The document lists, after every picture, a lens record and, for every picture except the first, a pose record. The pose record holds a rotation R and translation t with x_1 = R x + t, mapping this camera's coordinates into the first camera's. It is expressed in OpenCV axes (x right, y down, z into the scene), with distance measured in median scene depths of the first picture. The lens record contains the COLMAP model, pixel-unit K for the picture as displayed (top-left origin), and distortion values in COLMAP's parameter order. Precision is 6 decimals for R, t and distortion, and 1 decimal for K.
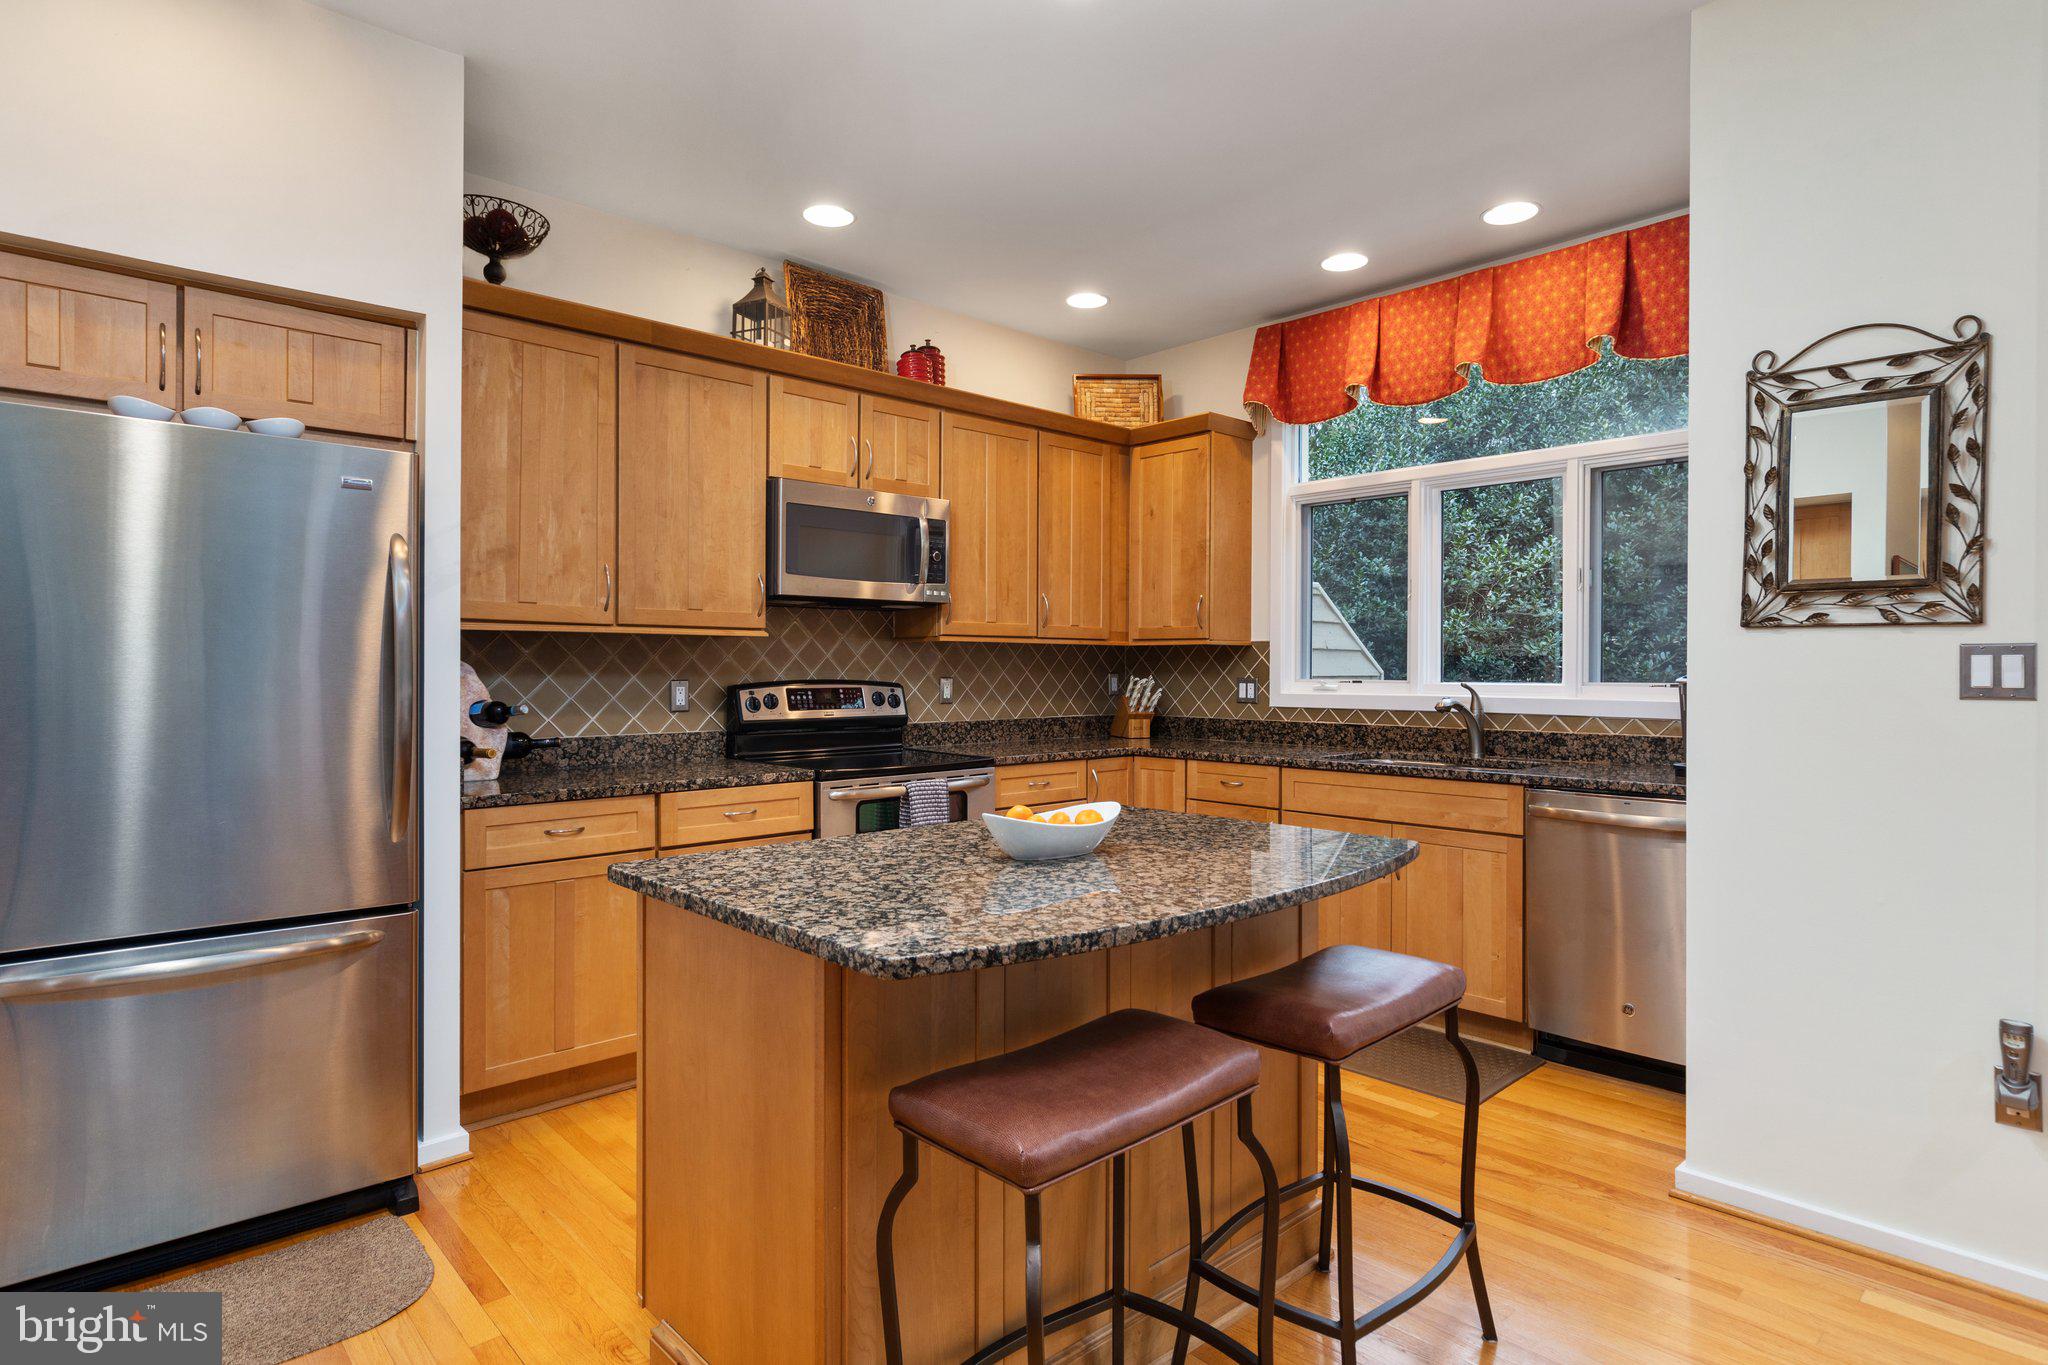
lens RADIAL K [[1086.2, 0, 1031.4], [0, 1086.2, 676.9], [0, 0, 1]] dist [0.000505, 0.000529]
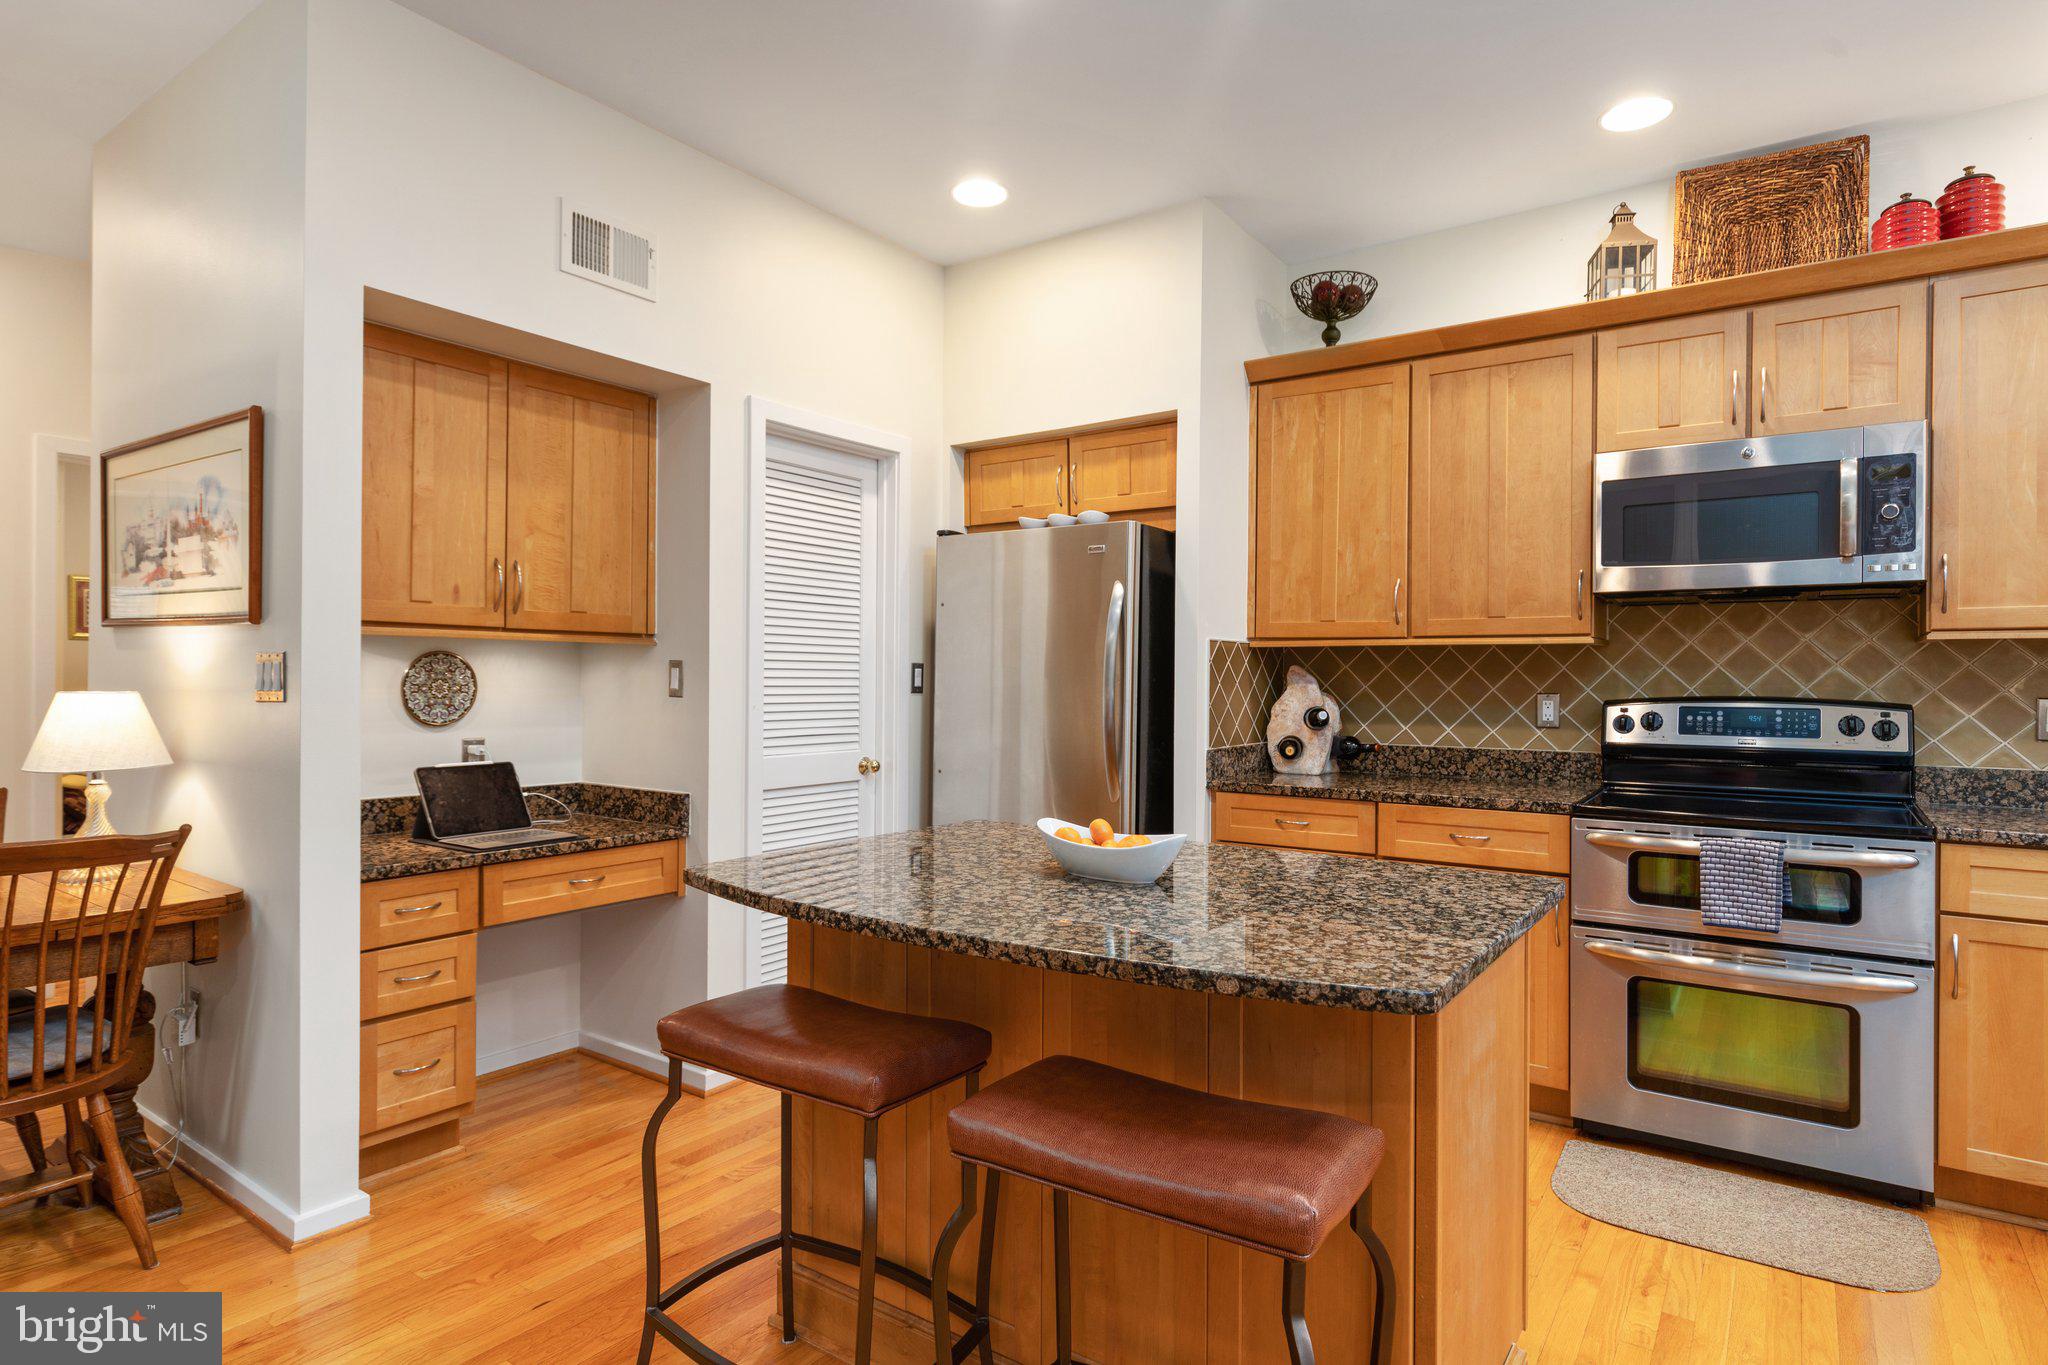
lens RADIAL K [[1086.2, 0, 1031.4], [0, 1086.2, 676.9], [0, 0, 1]] dist [0.000505, 0.000529]
pose [[0.203432, 0.000395, -0.979089, 0.498735], [-0.013608, 0.999904, -0.002424, -0.002801], [0.978995, 0.013816, 0.203418, 0.401854]]
